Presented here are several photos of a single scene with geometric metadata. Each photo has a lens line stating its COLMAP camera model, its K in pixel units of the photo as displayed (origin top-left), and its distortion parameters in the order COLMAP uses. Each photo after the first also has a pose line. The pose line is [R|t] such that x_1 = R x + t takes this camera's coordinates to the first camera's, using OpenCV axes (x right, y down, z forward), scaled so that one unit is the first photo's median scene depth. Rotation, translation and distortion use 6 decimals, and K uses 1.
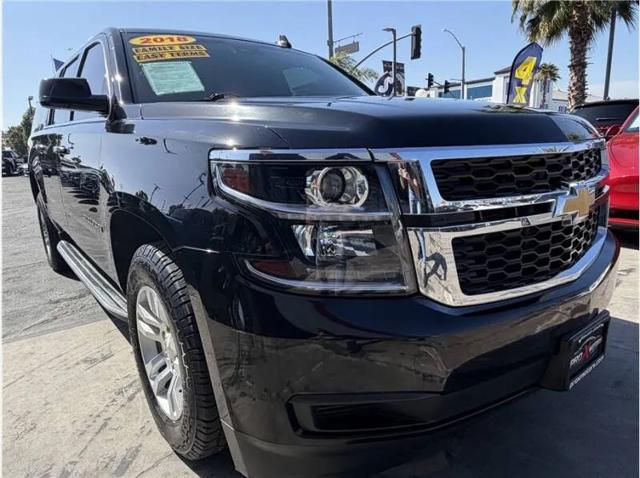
lens RADIAL K [[436.2, 0, 315.6], [0, 436.2, 241.2], [0, 0, 1]] dist [-0.000672, -0.002688]
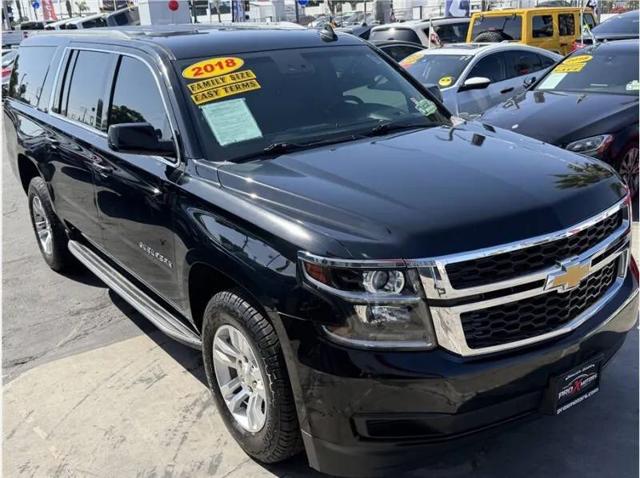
lens RADIAL K [[716.2, 0, 320.0], [0, 716.2, 239.0], [0, 0, 1]] dist [0.186690, -0.476862]
pose [[0.998845, 0.003826, -0.047906, -0.037801], [0.000790, 0.995386, 0.095952, -0.365320], [0.048052, -0.095879, 0.994232, -1.076021]]
